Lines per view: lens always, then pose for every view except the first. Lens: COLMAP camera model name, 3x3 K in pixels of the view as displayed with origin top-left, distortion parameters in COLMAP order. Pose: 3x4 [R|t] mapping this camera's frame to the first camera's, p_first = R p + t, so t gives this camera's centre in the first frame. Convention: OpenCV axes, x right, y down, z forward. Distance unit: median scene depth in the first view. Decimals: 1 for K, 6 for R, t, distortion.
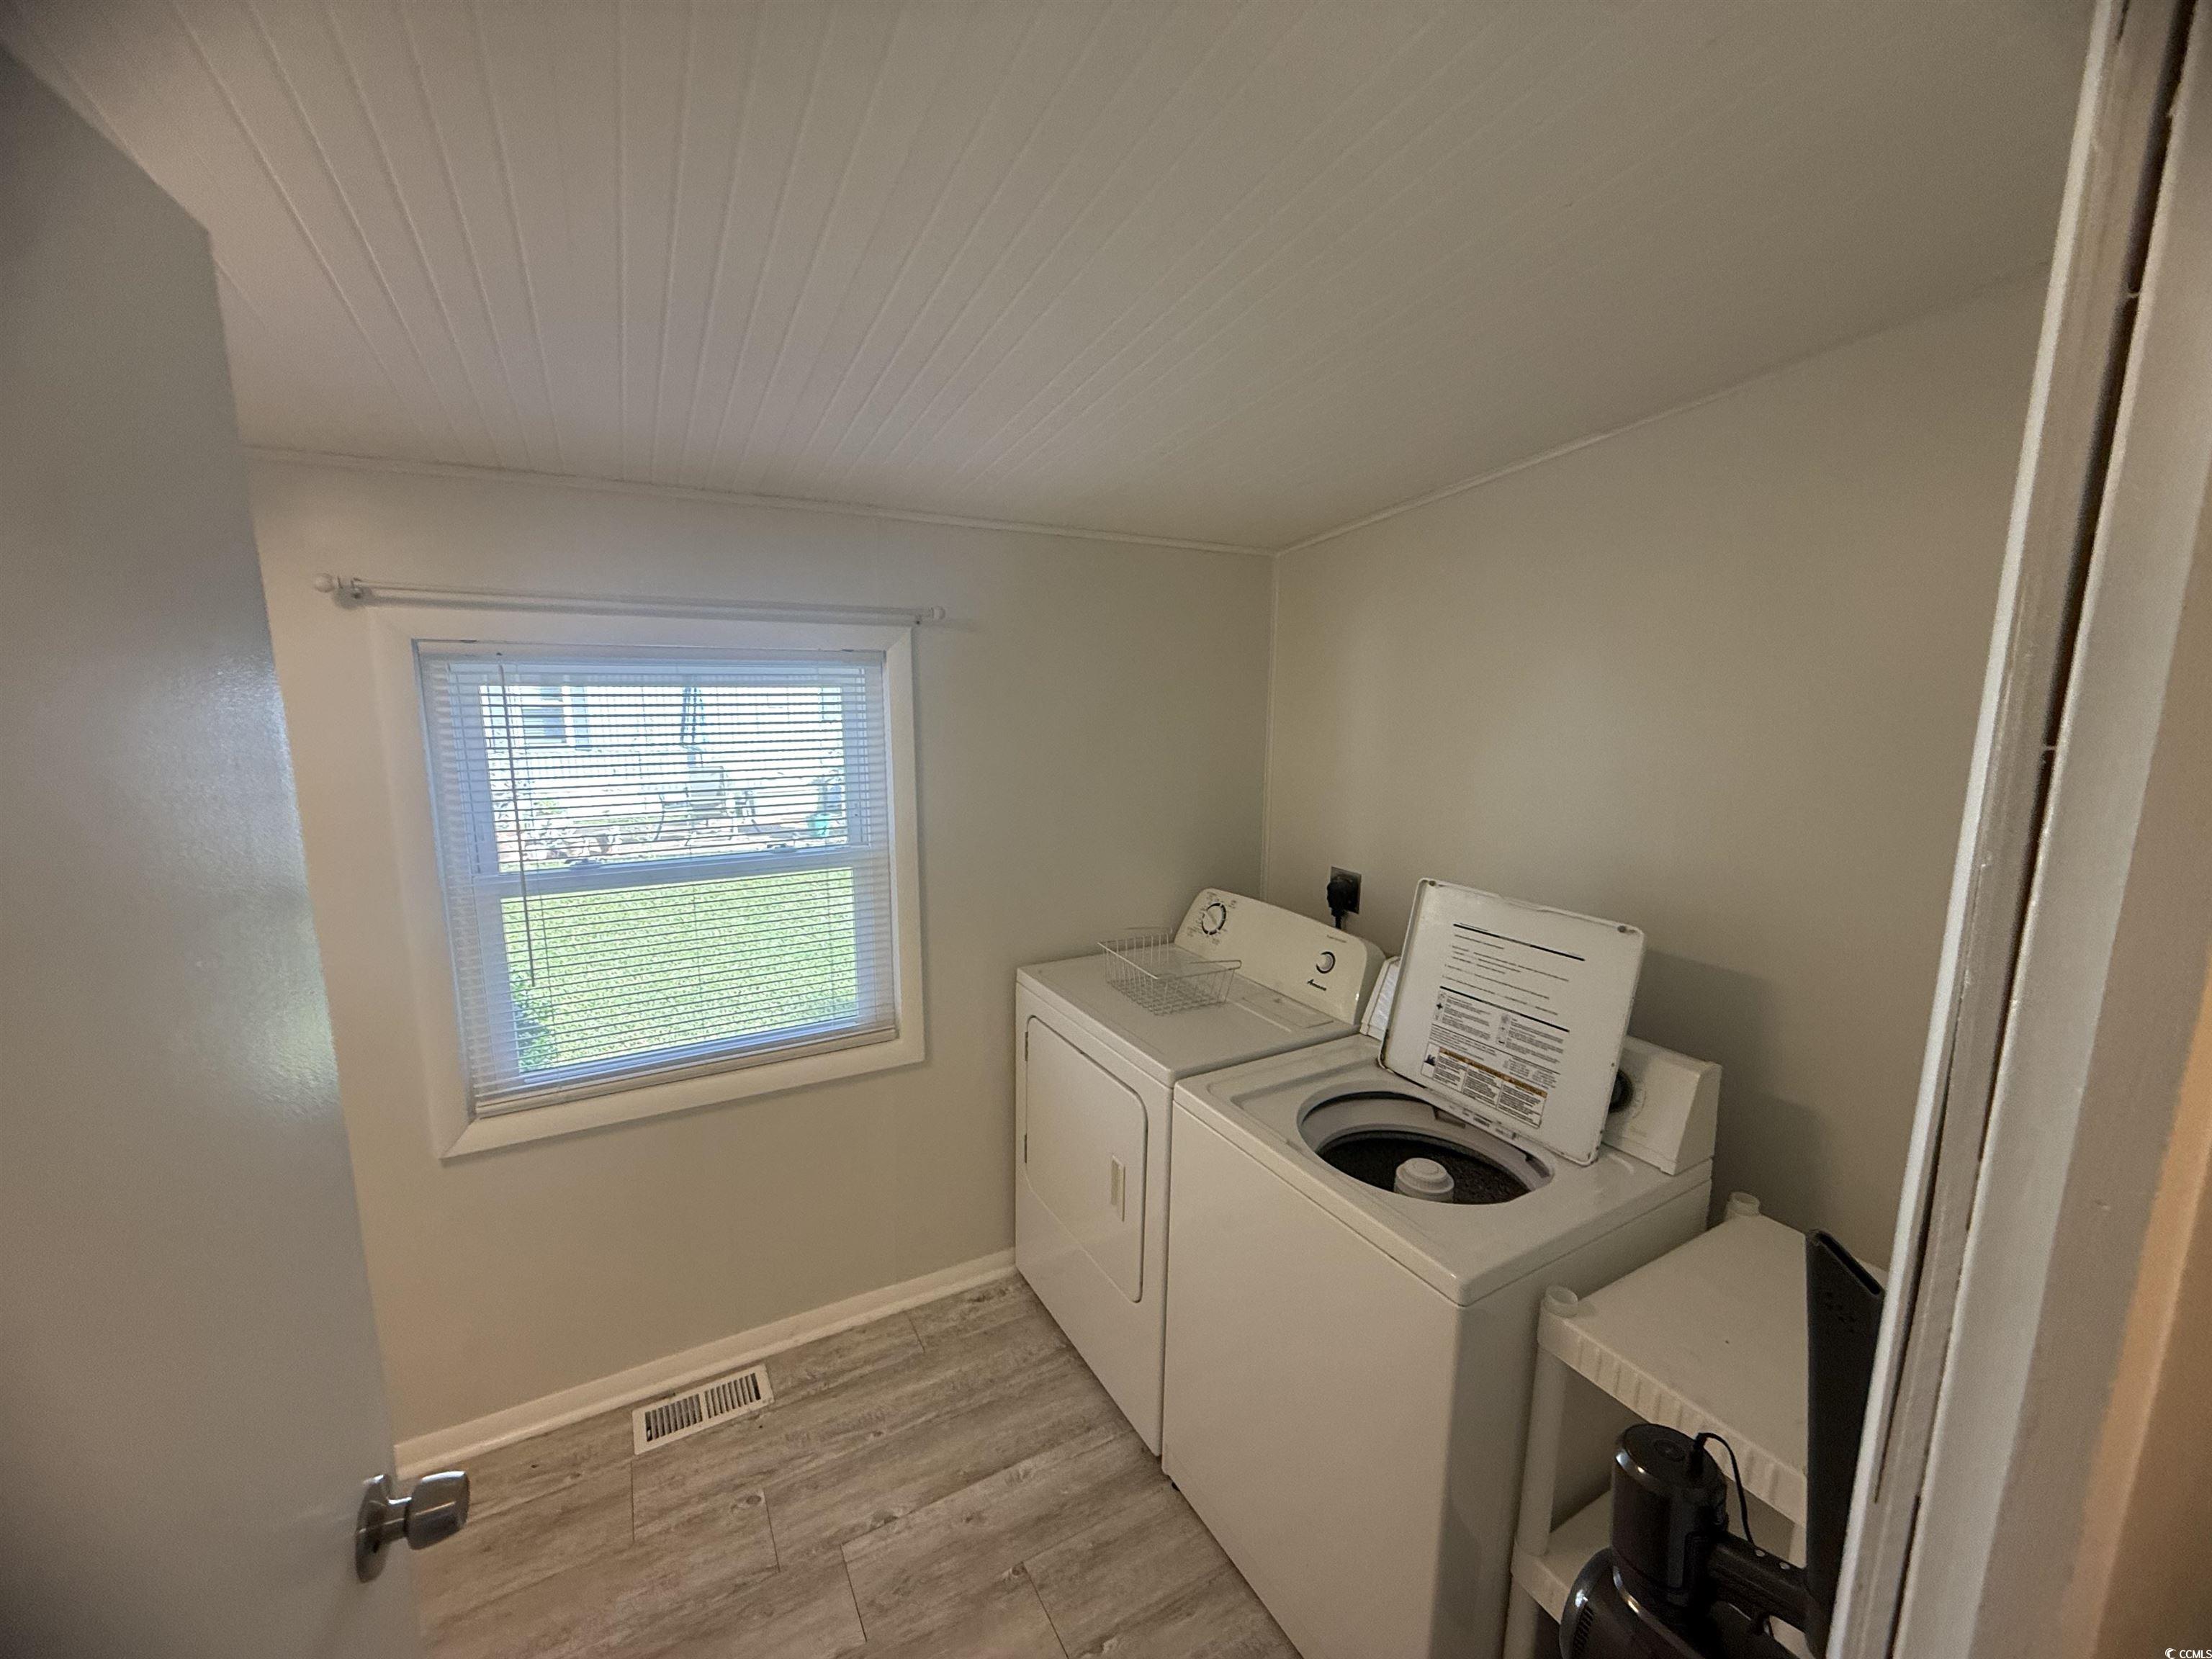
lens RADIAL K [[883.0, 0, 1107.5], [0, 883.0, 832.7], [0, 0, 1]] dist [0.002088, -0.000761]
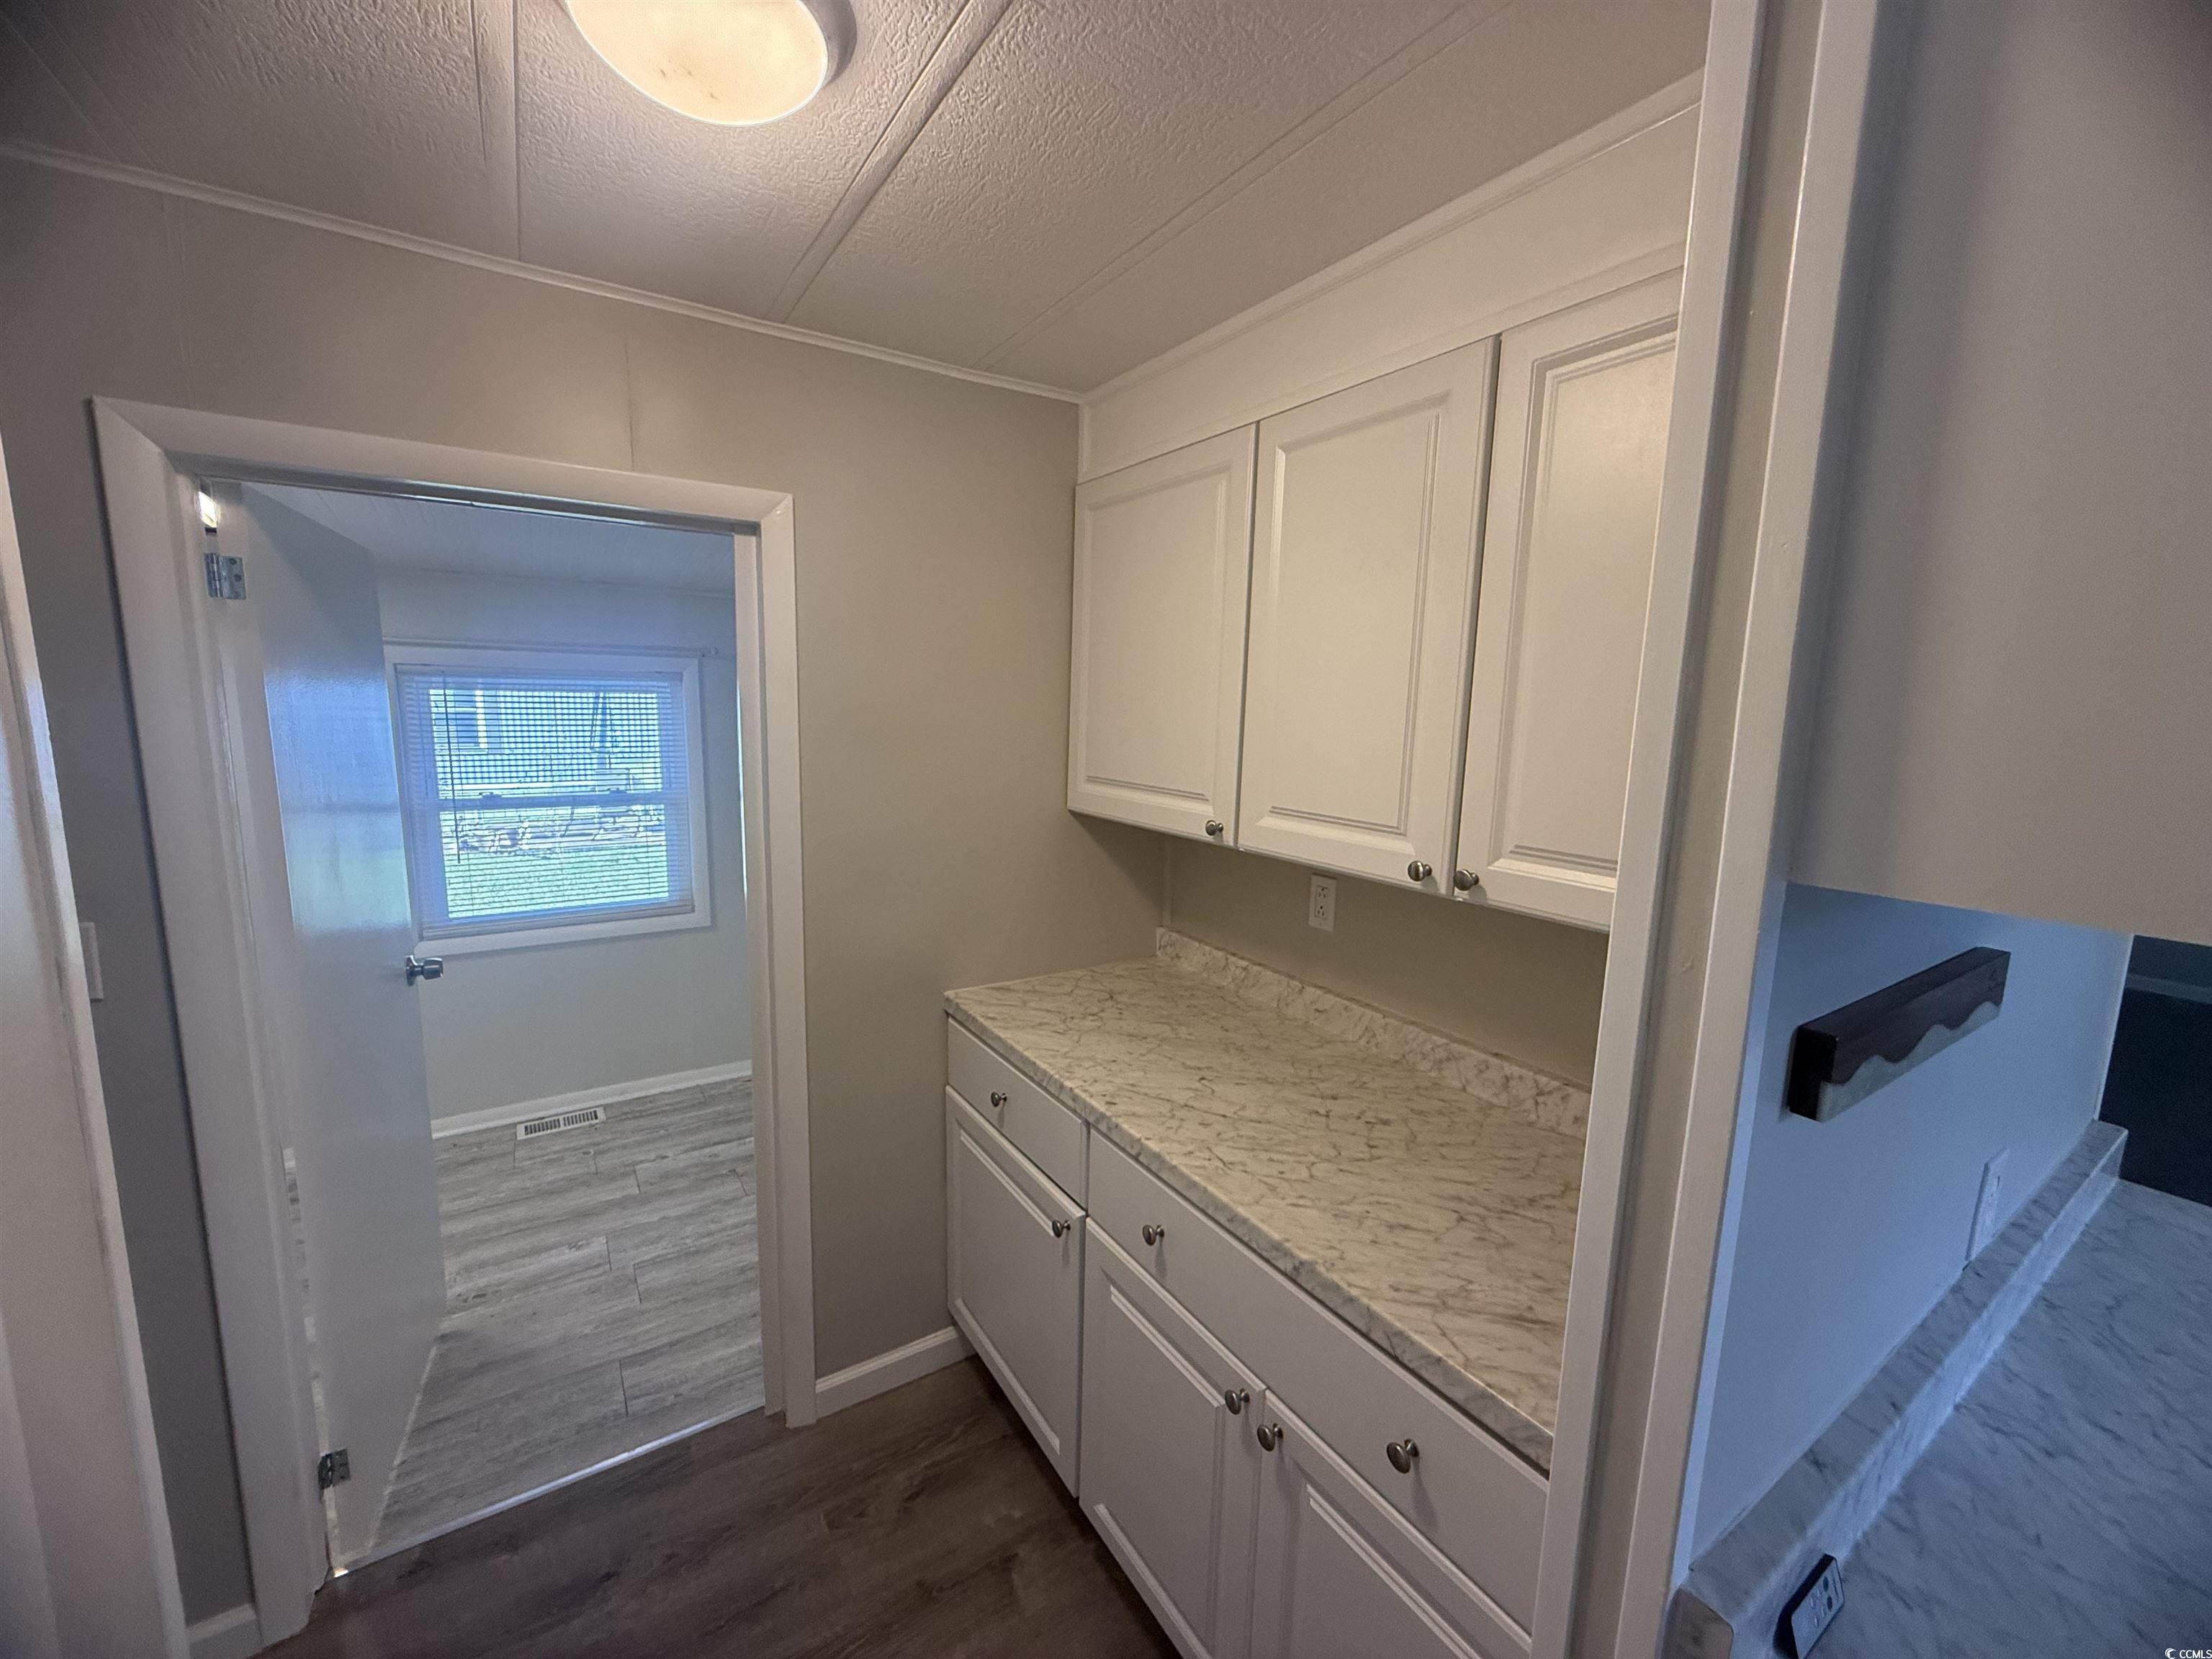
lens RADIAL K [[883.0, 0, 1110.7], [0, 883.0, 830.4], [0, 0, 1]] dist [0.002088, -0.000761]
pose [[0.997350, 0.004554, 0.072612, 0.456330], [-0.003374, 0.999860, -0.016367, 0.122476], [-0.072676, 0.016079, 0.997226, -0.753043]]
